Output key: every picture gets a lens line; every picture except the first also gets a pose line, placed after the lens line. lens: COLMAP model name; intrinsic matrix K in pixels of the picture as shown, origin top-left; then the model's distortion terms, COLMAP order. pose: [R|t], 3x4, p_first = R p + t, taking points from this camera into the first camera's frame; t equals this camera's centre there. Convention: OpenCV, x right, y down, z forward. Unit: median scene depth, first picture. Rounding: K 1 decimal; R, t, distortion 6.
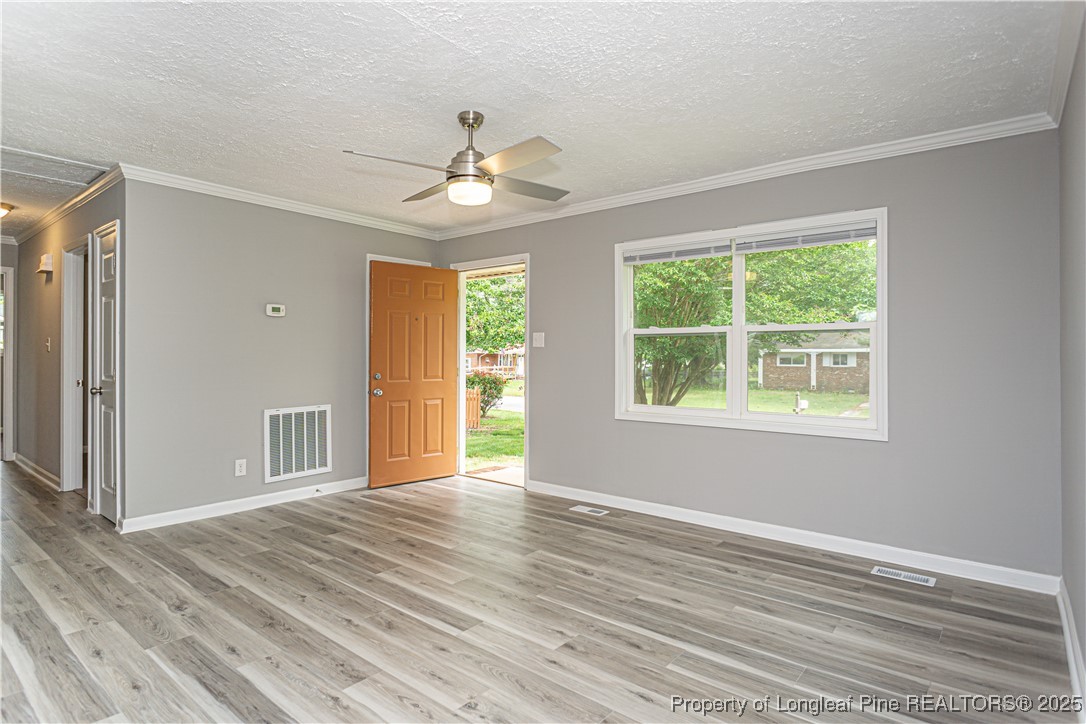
lens RADIAL K [[573.7, 0, 518.1], [0, 573.7, 357.9], [0, 0, 1]] dist [-0.013609, 0.005678]
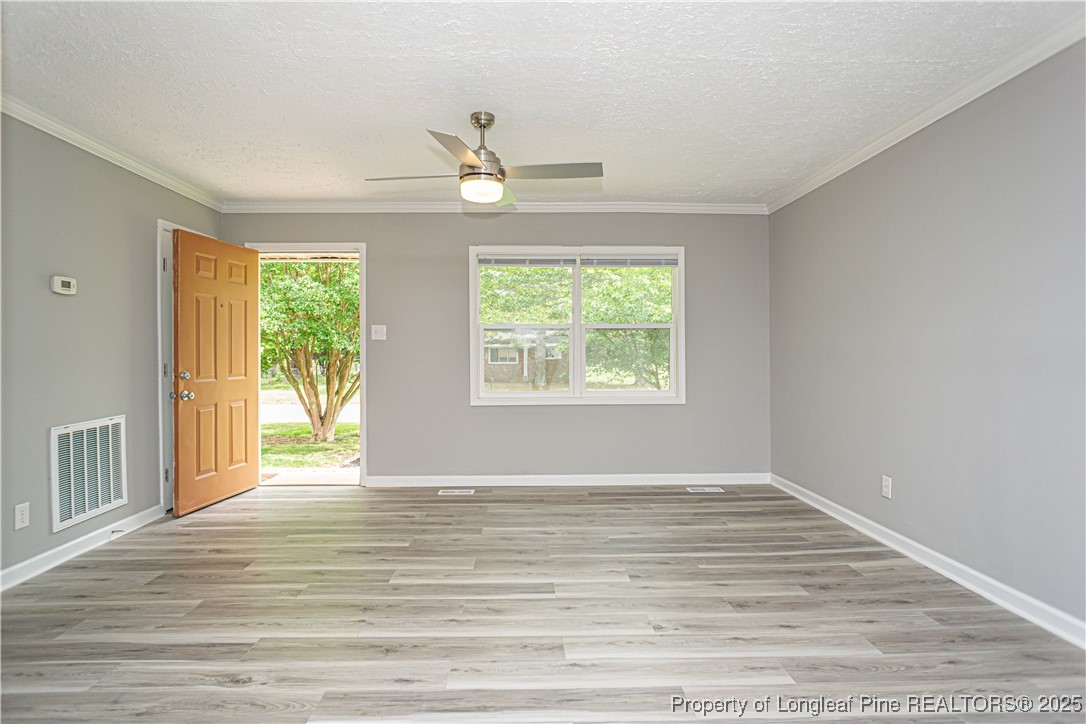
lens RADIAL K [[573.7, 0, 518.9], [0, 573.7, 352.3], [0, 0, 1]] dist [-0.013609, 0.005678]
pose [[0.755568, -0.007831, 0.655023, -0.666765], [0.009670, 0.999953, 0.000800, 0.007204], [-0.654998, 0.005730, 0.755609, 0.156664]]
